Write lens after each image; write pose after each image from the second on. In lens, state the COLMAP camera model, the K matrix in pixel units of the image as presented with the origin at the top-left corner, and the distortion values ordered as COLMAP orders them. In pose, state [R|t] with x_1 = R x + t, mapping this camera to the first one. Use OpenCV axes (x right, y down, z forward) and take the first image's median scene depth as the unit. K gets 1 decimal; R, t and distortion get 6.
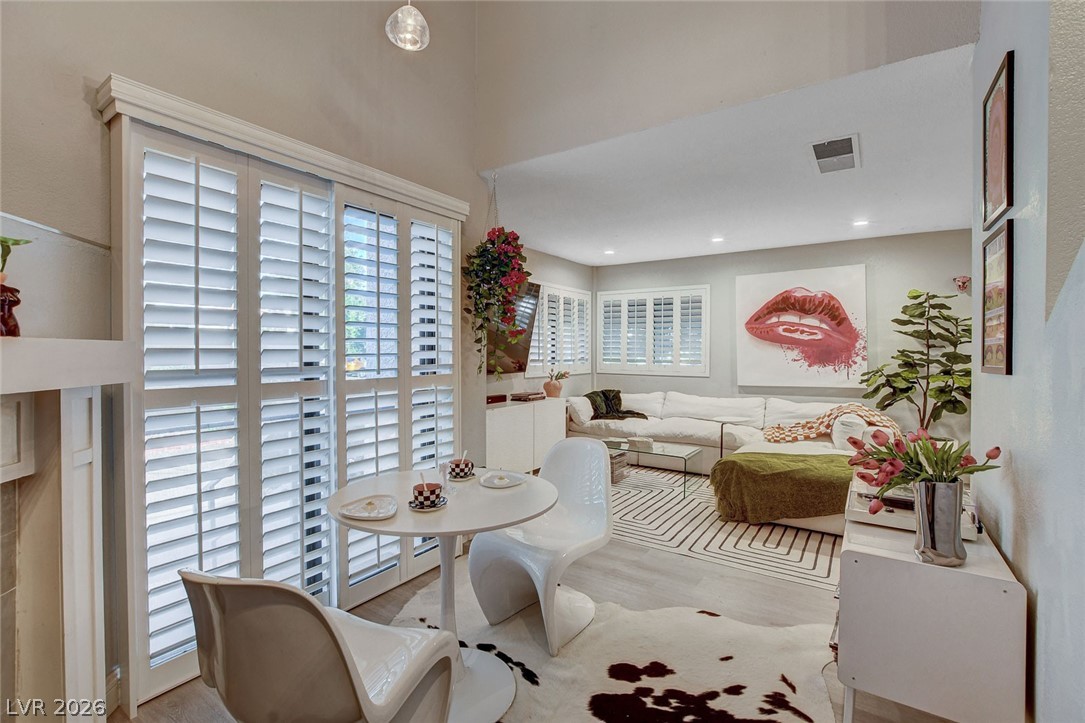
lens RADIAL K [[479.7, 0, 541.6], [0, 479.7, 357.1], [0, 0, 1]] dist [-0.023022, 0.000633]
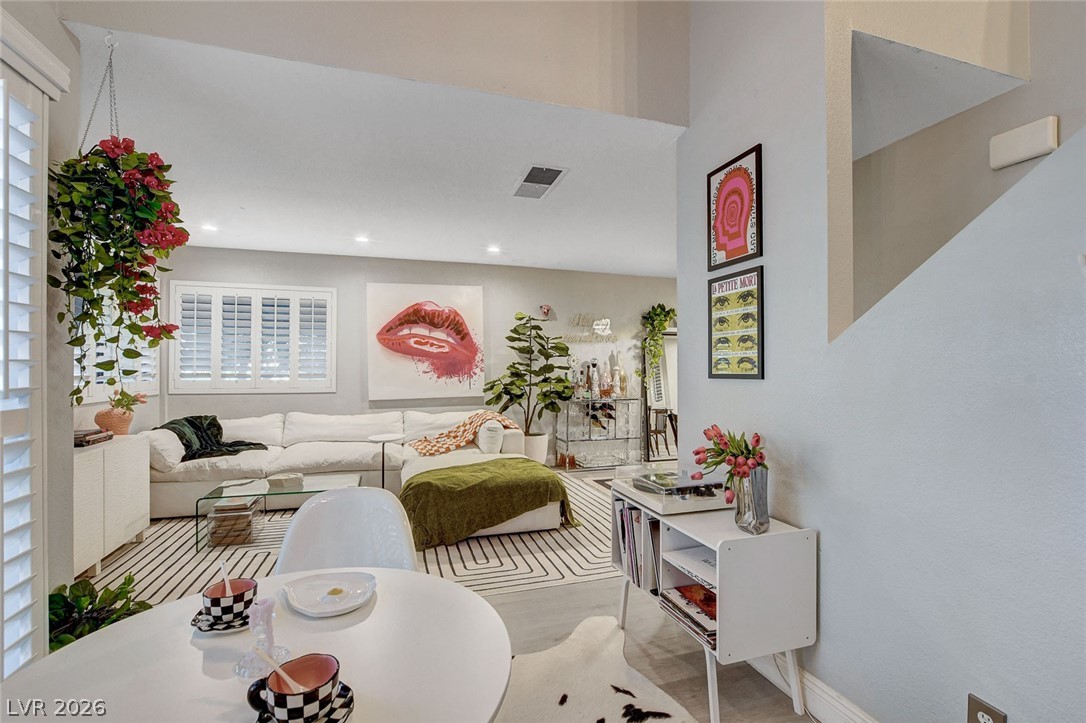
lens RADIAL K [[483.9, 0, 541.9], [0, 483.9, 363.5], [0, 0, 1]] dist [-0.023038, 0.000271]
pose [[0.614170, 0.001236, 0.789172, -0.140701], [0.009744, 0.999911, -0.009149, -0.000210], [-0.789113, 0.013309, 0.614104, 0.179874]]
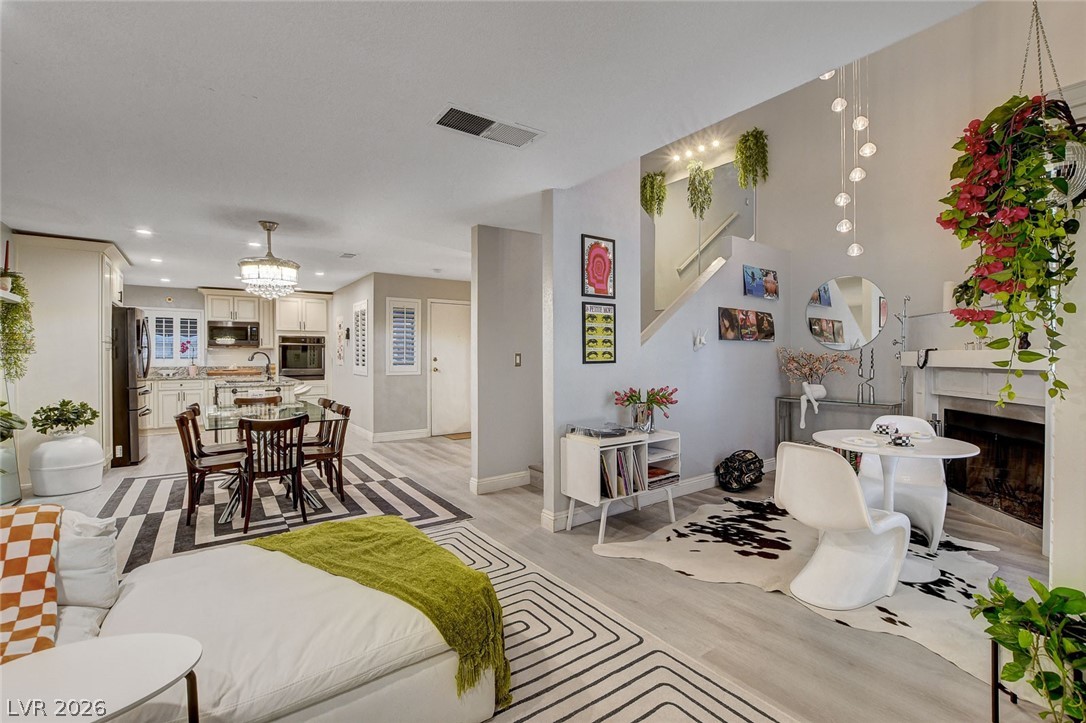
lens RADIAL K [[477.6, 0, 544.1], [0, 477.6, 359.6], [0, 0, 1]] dist [-0.021037, 0.000245]
pose [[-0.941511, -0.005363, 0.336940, 0.130682], [0.001139, 0.999817, 0.019098, -0.009120], [-0.336981, 0.018365, -0.941332, 1.026071]]
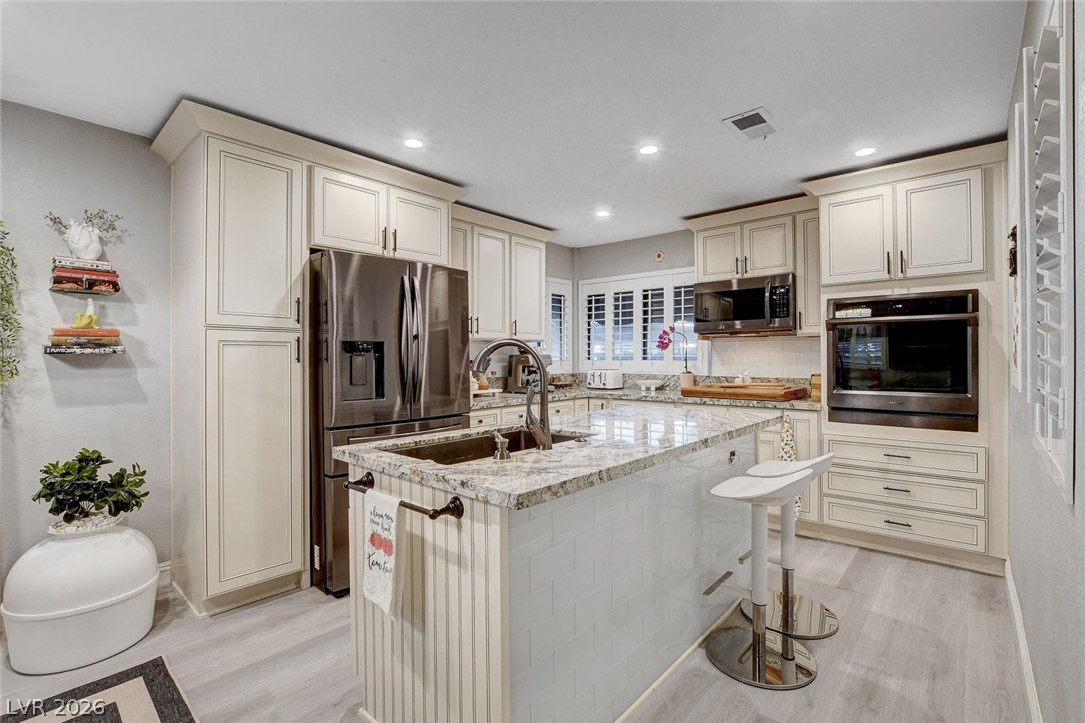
lens RADIAL K [[498.0, 0, 543.3], [0, 498.0, 356.8], [0, 0, 1]] dist [-0.018129, 0.000344]
pose [[0.120755, -0.004206, 0.992673, 0.893041], [0.017199, 0.999850, 0.002144, 0.004752], [-0.992533, 0.016814, 0.120809, 0.047542]]
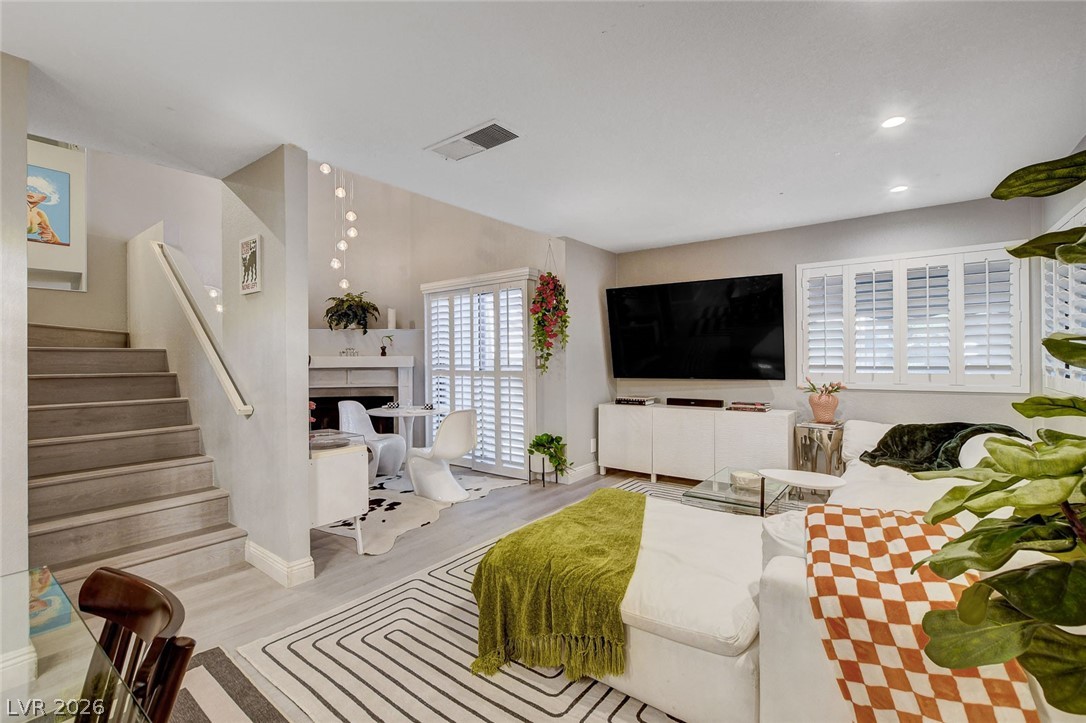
lens RADIAL K [[480.2, 0, 542.1], [0, 480.2, 357.1], [0, 0, 1]] dist [-0.023022, 0.000633]
pose [[-0.058469, -0.005496, -0.998274, 0.879412], [-0.003776, 0.999979, -0.005284, -0.002865], [0.998282, 0.003461, -0.058489, 0.678063]]
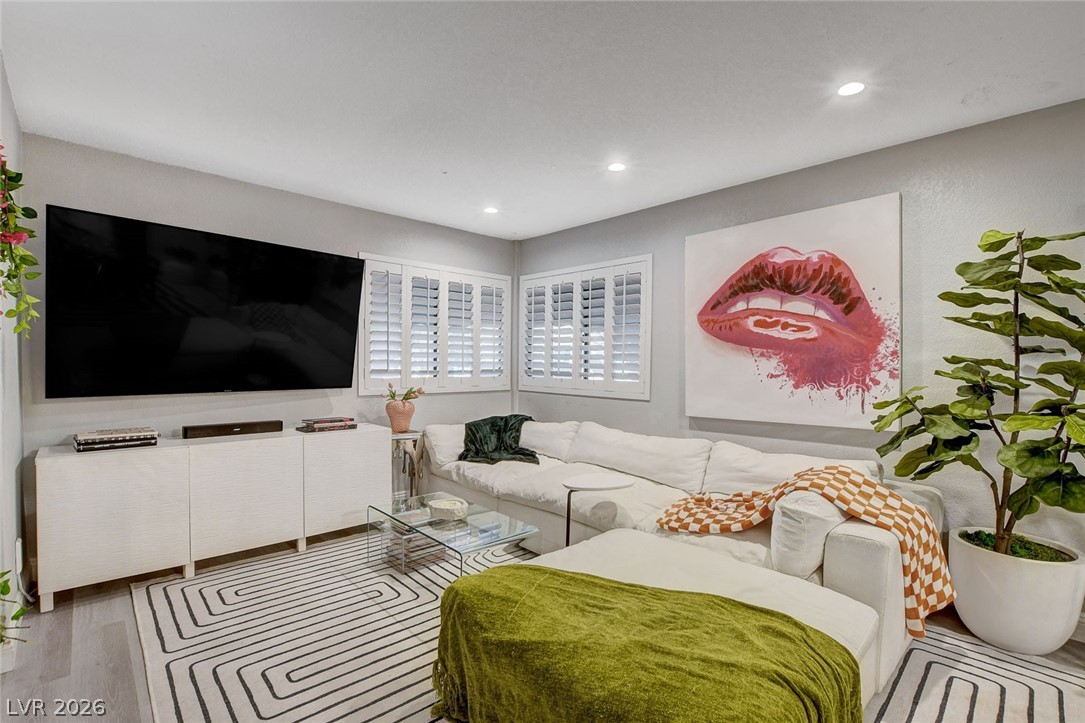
lens RADIAL K [[493.7, 0, 541.8], [0, 493.7, 378.3], [0, 0, 1]] dist [-0.025352, 0.000919]
pose [[0.977498, 0.014817, -0.210423, 0.413334], [-0.010931, 0.999748, 0.019619, 0.000846], [0.210660, -0.016877, 0.977414, 0.395369]]
